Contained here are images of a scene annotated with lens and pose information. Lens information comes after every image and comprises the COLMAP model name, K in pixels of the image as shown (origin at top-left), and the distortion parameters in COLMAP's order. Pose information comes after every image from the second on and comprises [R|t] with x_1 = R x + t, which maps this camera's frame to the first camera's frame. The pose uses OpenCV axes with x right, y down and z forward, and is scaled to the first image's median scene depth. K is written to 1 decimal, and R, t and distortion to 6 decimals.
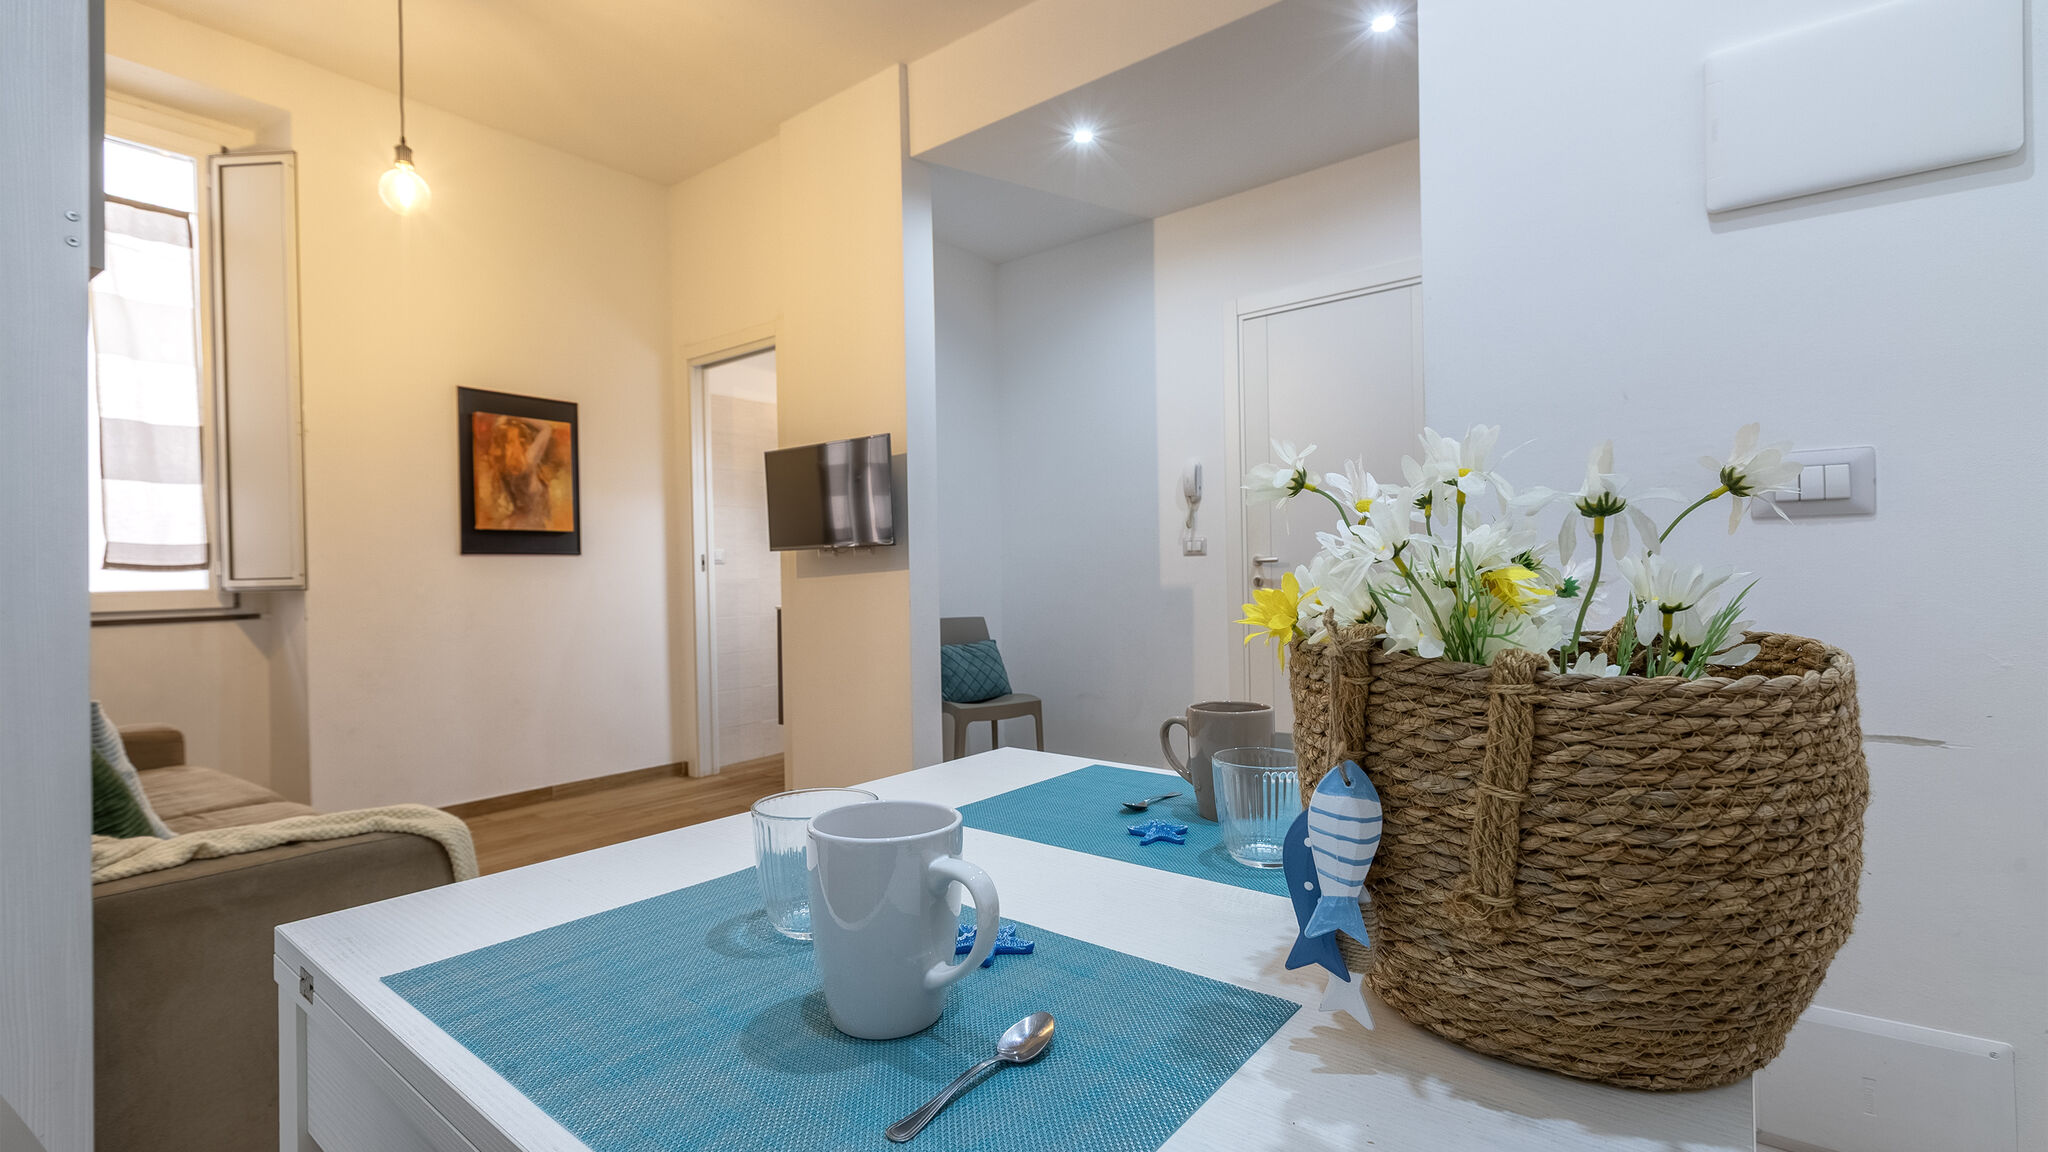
lens RADIAL K [[911.6, 0, 1030.3], [0, 911.6, 570.1], [0, 0, 1]] dist [0.004782, -0.002661]
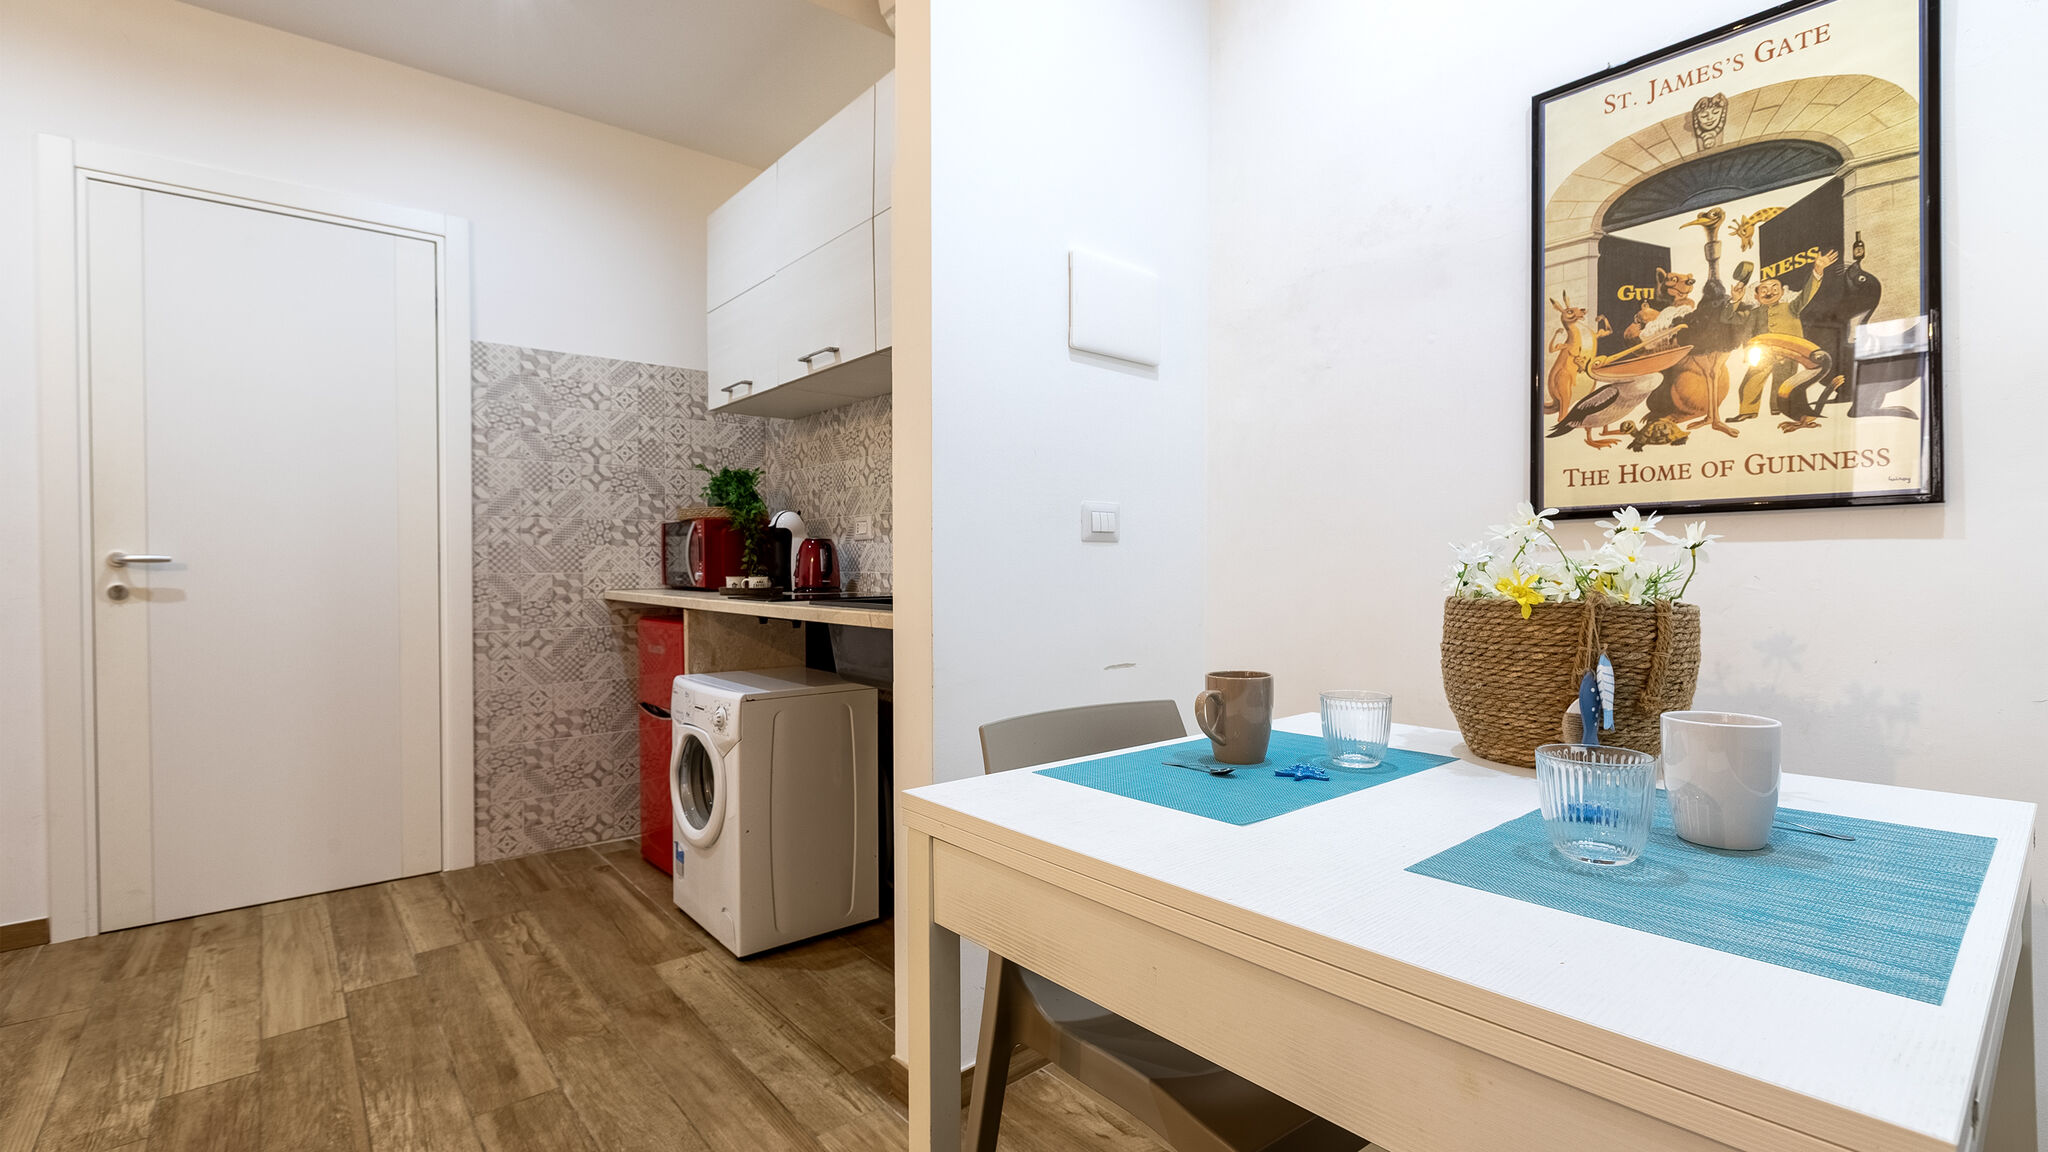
lens RADIAL K [[911.6, 0, 1011.5], [0, 911.6, 569.1], [0, 0, 1]] dist [0.004782, -0.002661]
pose [[0.194625, 0.010780, 0.980818, -0.261277], [0.001055, 0.999937, -0.011200, 0.004105], [-0.980877, 0.003214, 0.194601, 0.253222]]
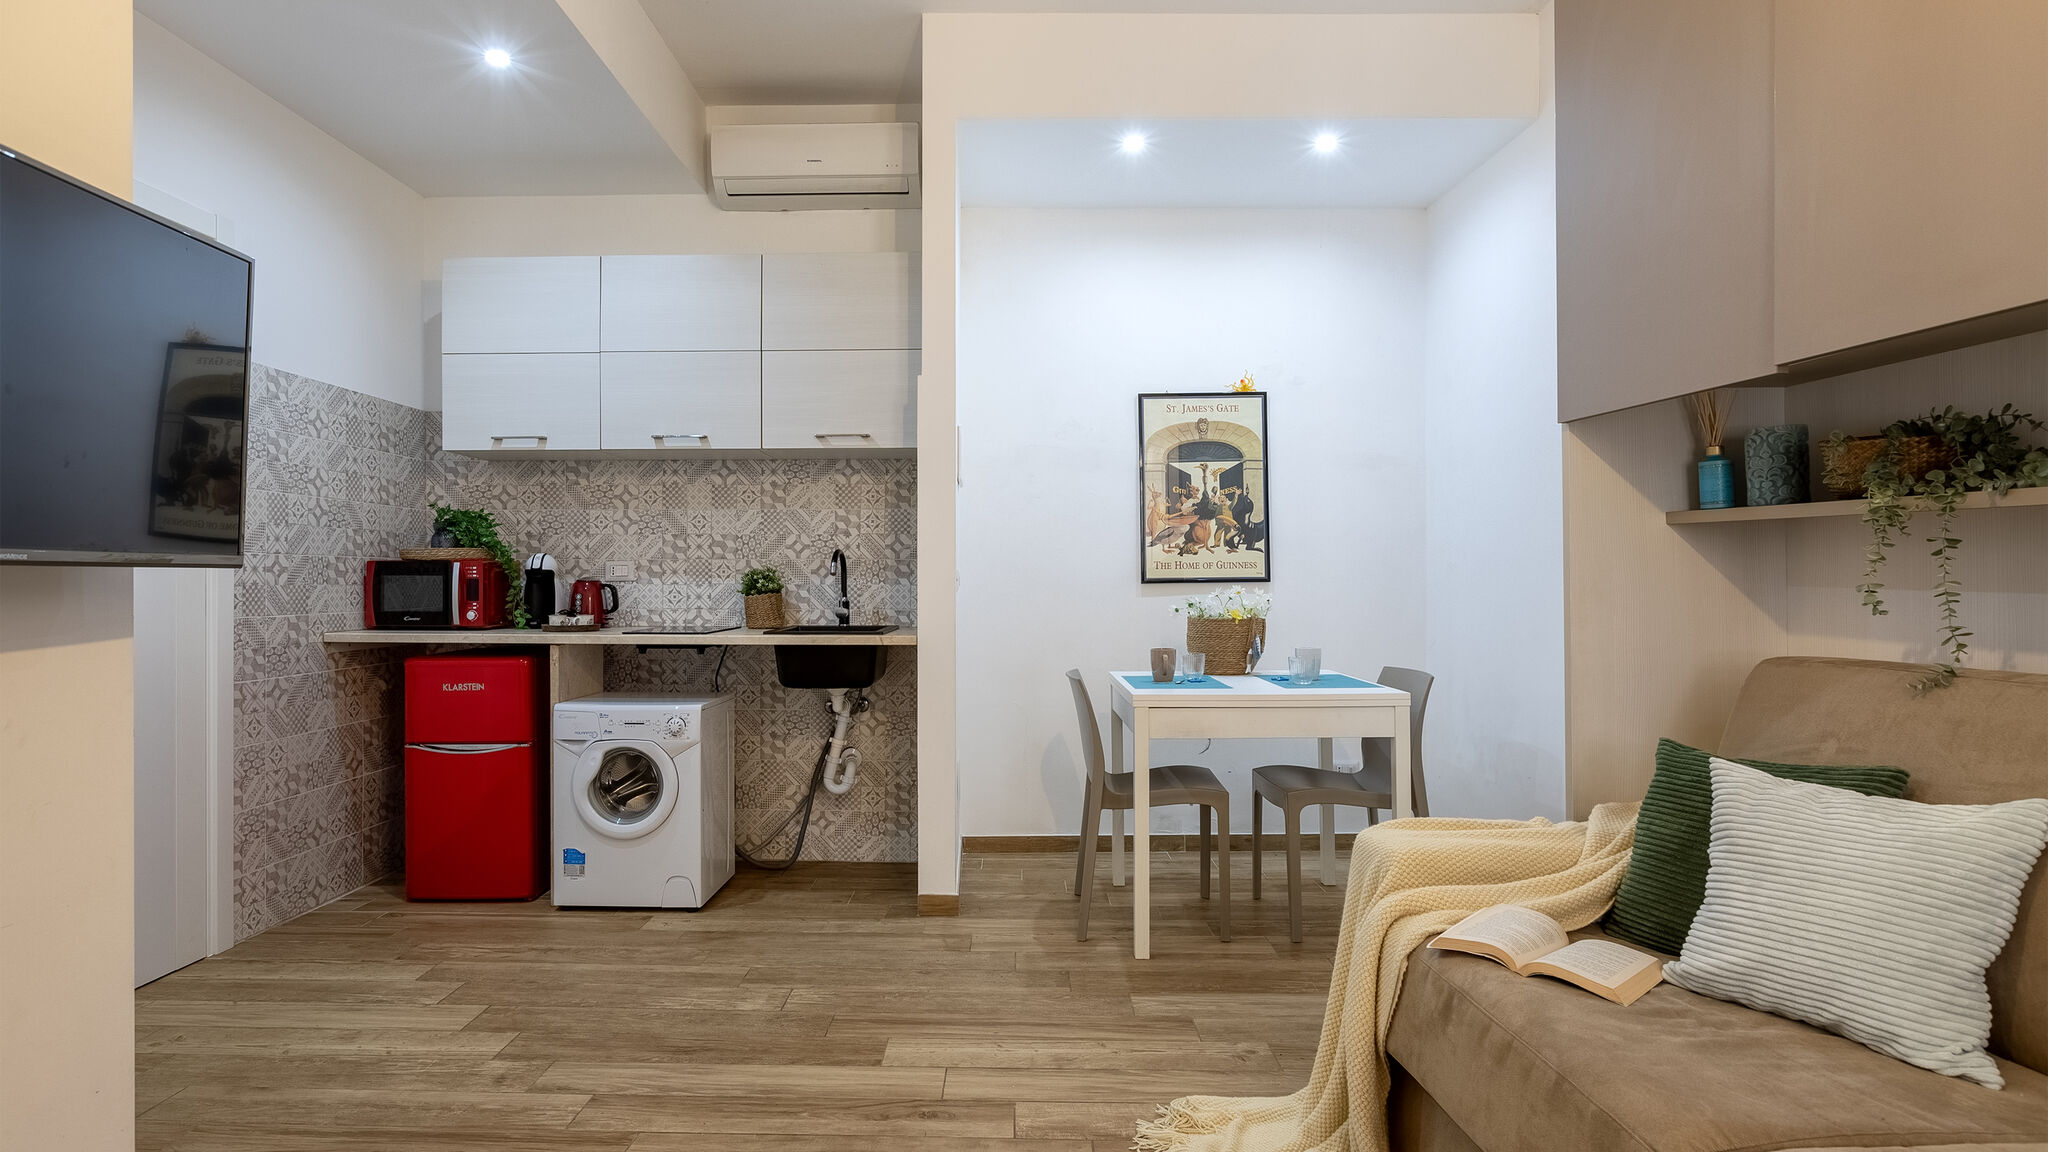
lens RADIAL K [[1063.1, 0, 969.3], [0, 1063.1, 580.2], [0, 0, 1]] dist [0.004906, -0.002110]
pose [[-0.600250, 0.019759, 0.799568, -0.567907], [0.011934, 0.999805, -0.015748, -0.010237], [-0.799723, 0.000090, -0.600369, 0.887096]]
